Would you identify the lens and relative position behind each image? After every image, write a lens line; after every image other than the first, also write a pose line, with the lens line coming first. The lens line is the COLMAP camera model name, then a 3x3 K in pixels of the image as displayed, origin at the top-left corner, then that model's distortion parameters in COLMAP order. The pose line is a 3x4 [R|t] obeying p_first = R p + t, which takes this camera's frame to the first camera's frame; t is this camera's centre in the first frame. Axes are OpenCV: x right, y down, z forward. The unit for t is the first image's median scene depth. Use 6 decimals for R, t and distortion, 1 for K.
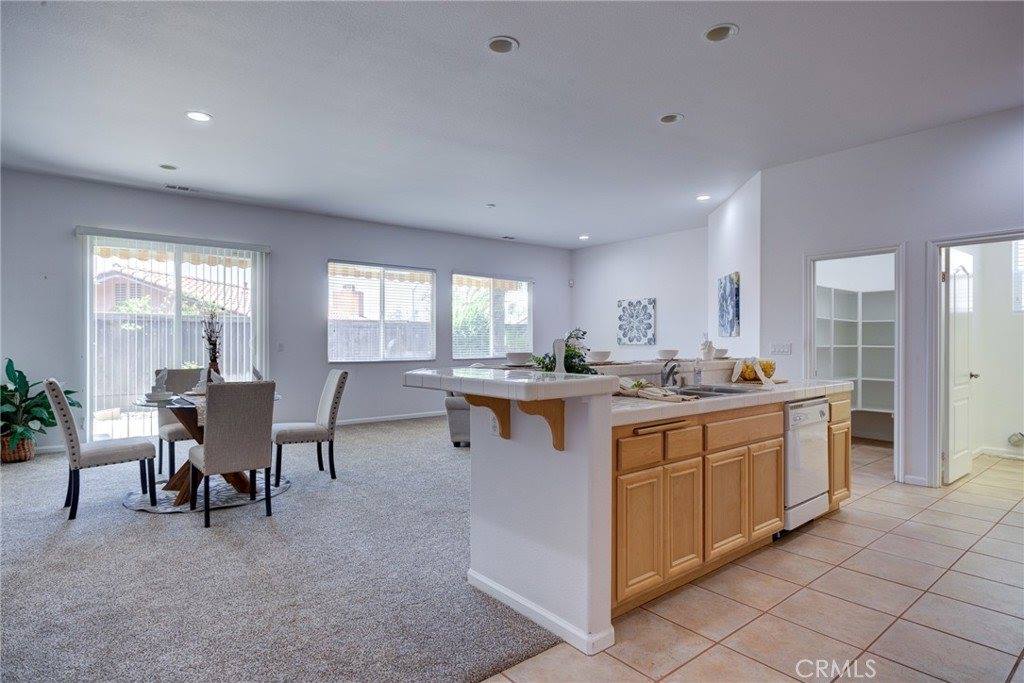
lens RADIAL K [[550.8, 0, 512.0], [0, 550.8, 341.5], [0, 0, 1]] dist [-0.010620, 0.002092]
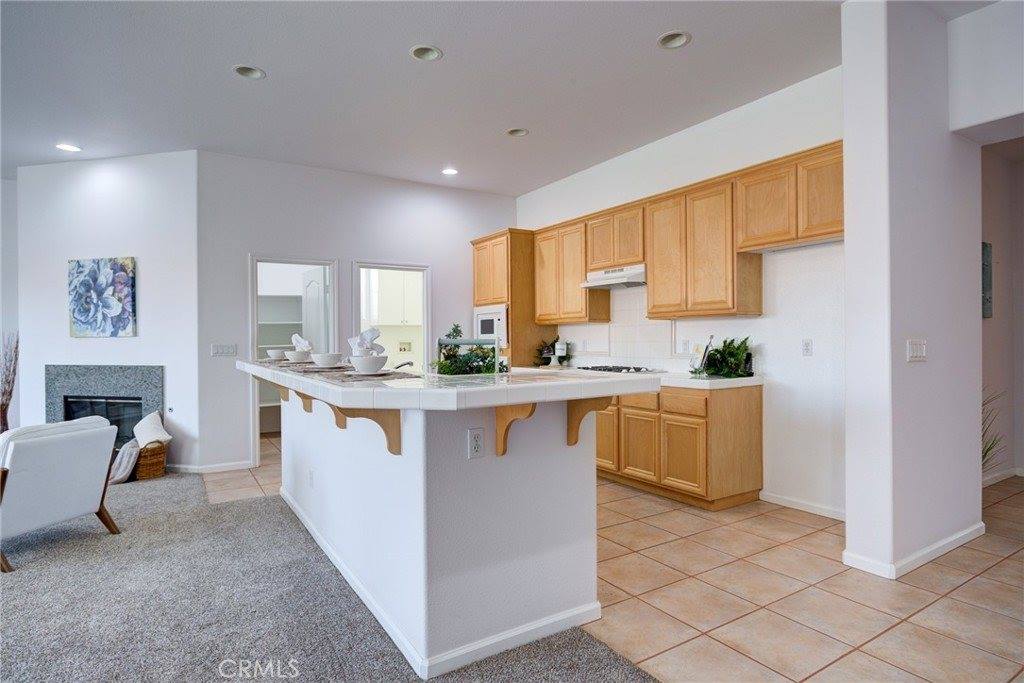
lens RADIAL K [[550.8, 0, 512.0], [0, 550.8, 341.5], [0, 0, 1]] dist [-0.010620, 0.002092]
pose [[0.116793, -0.006534, 0.993135, -0.234962], [0.009703, 0.999938, 0.005438, -0.000818], [-0.993109, 0.009001, 0.116849, 0.245774]]
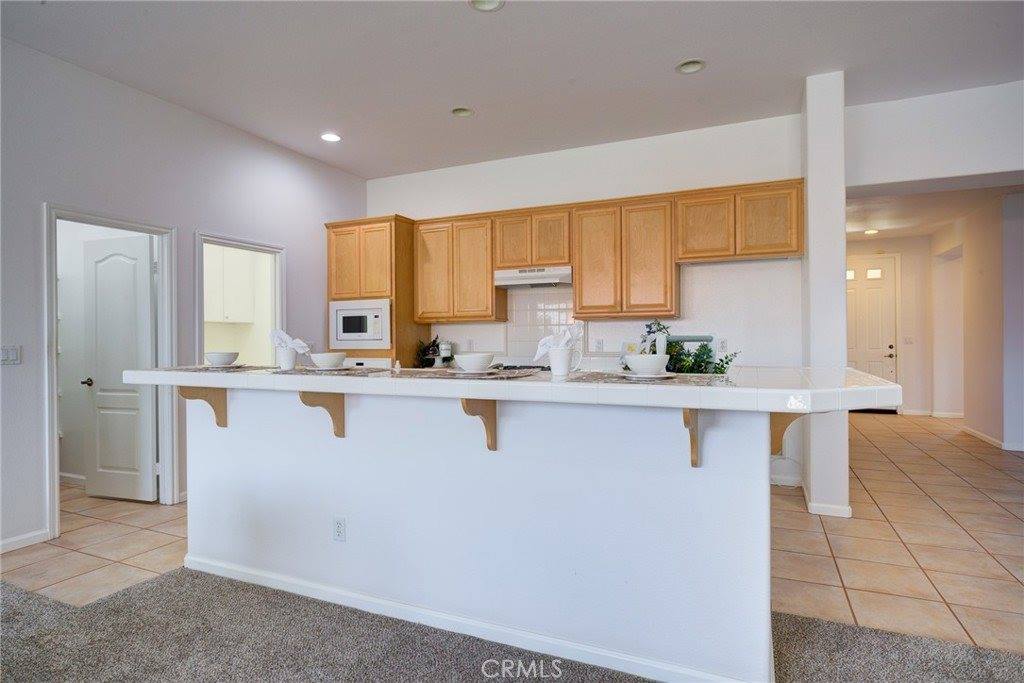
lens RADIAL K [[540.5, 0, 512.0], [0, 540.5, 341.5], [0, 0, 1]] dist [-0.017704, 0.001322]
pose [[-0.450401, -0.002605, 0.892822, -0.152449], [0.007914, 0.999945, 0.006910, -0.000138], [-0.892791, 0.010178, -0.450356, 0.471278]]
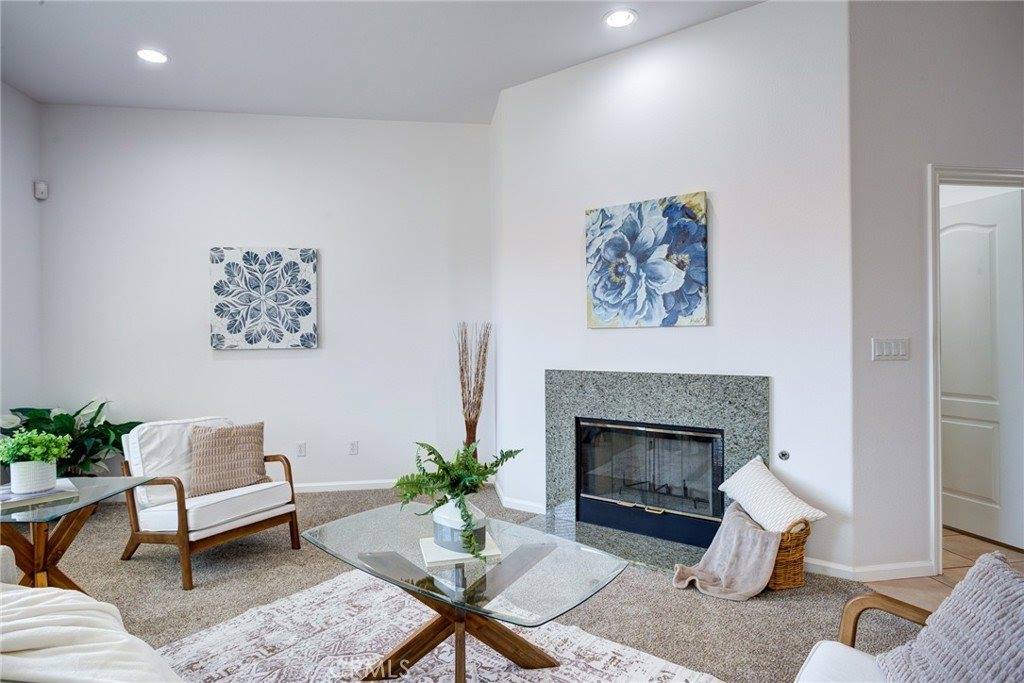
lens RADIAL K [[550.8, 0, 512.0], [0, 550.8, 341.5], [0, 0, 1]] dist [-0.010620, 0.002092]
pose [[0.500946, -0.010709, 0.865412, -0.066633], [0.012496, 0.999909, 0.005139, -0.000348], [-0.865388, 0.008240, 0.501034, 0.639955]]
